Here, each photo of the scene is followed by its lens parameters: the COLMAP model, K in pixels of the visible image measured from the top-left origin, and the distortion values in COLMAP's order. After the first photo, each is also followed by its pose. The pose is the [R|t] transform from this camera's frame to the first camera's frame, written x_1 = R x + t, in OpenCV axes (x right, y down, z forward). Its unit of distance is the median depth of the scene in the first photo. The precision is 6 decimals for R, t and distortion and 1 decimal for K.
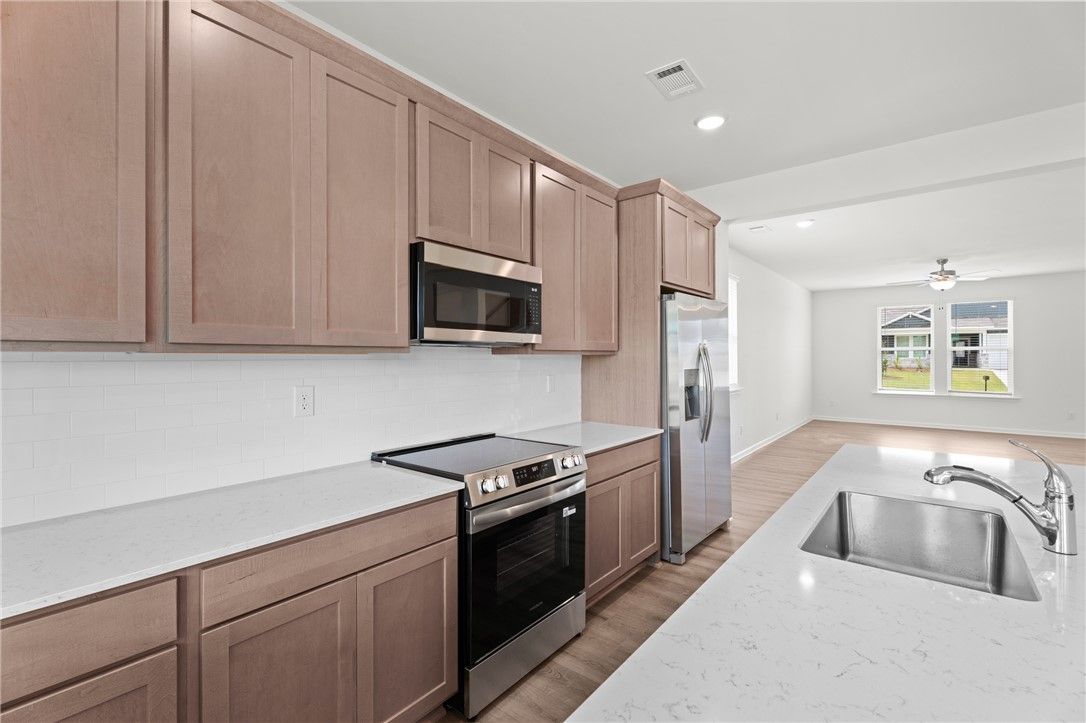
lens RADIAL K [[484.9, 0, 542.3], [0, 484.9, 354.3], [0, 0, 1]] dist [0.000672, 0.000496]
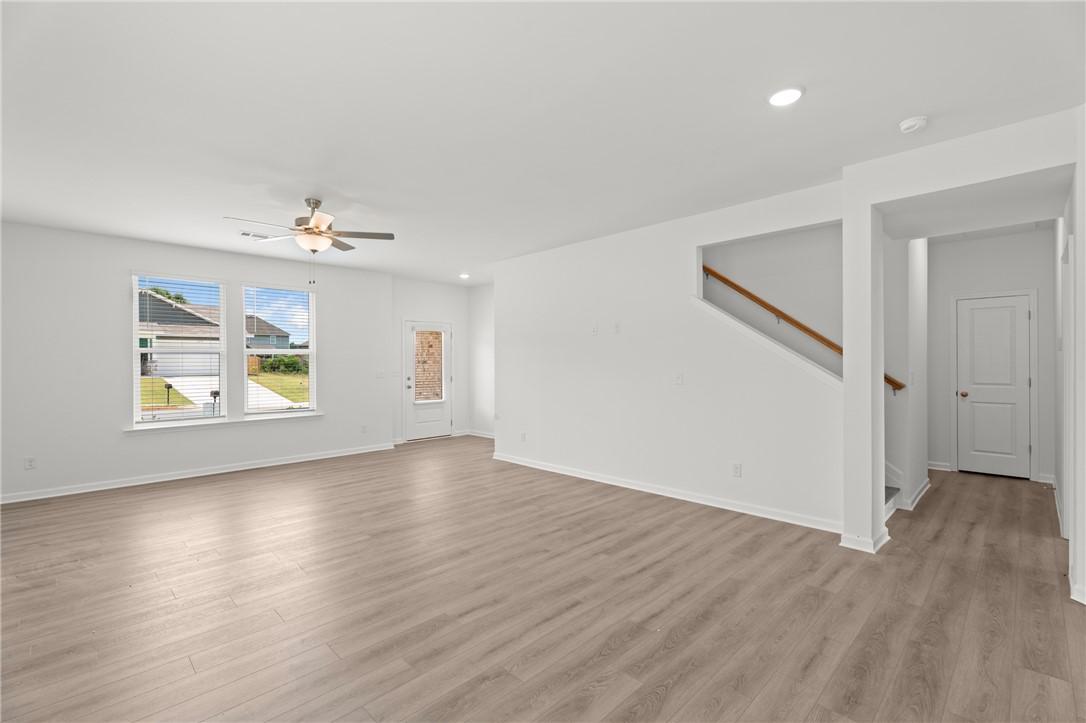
lens RADIAL K [[477.8, 0, 545.3], [0, 477.8, 361.7], [0, 0, 1]] dist [0.001690, 0.000718]
pose [[0.110530, -0.000800, 0.993873, 0.650324], [-0.001476, 0.999998, 0.000969, 0.002874], [-0.993872, -0.001574, 0.110528, 1.540092]]
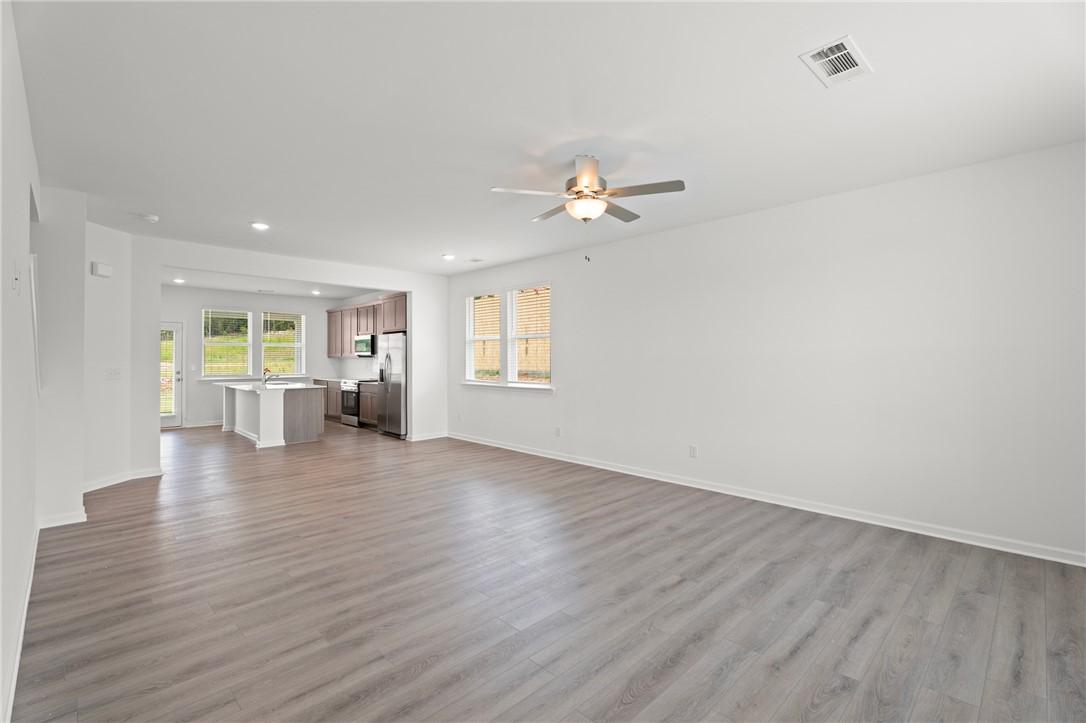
lens RADIAL K [[484.9, 0, 542.3], [0, 484.9, 354.3], [0, 0, 1]] dist [0.000672, 0.000496]
pose [[-0.121354, -0.004189, -0.992600, 3.074746], [0.008689, 0.999948, -0.005282, 0.005070], [0.992571, -0.009266, -0.121311, 2.385142]]
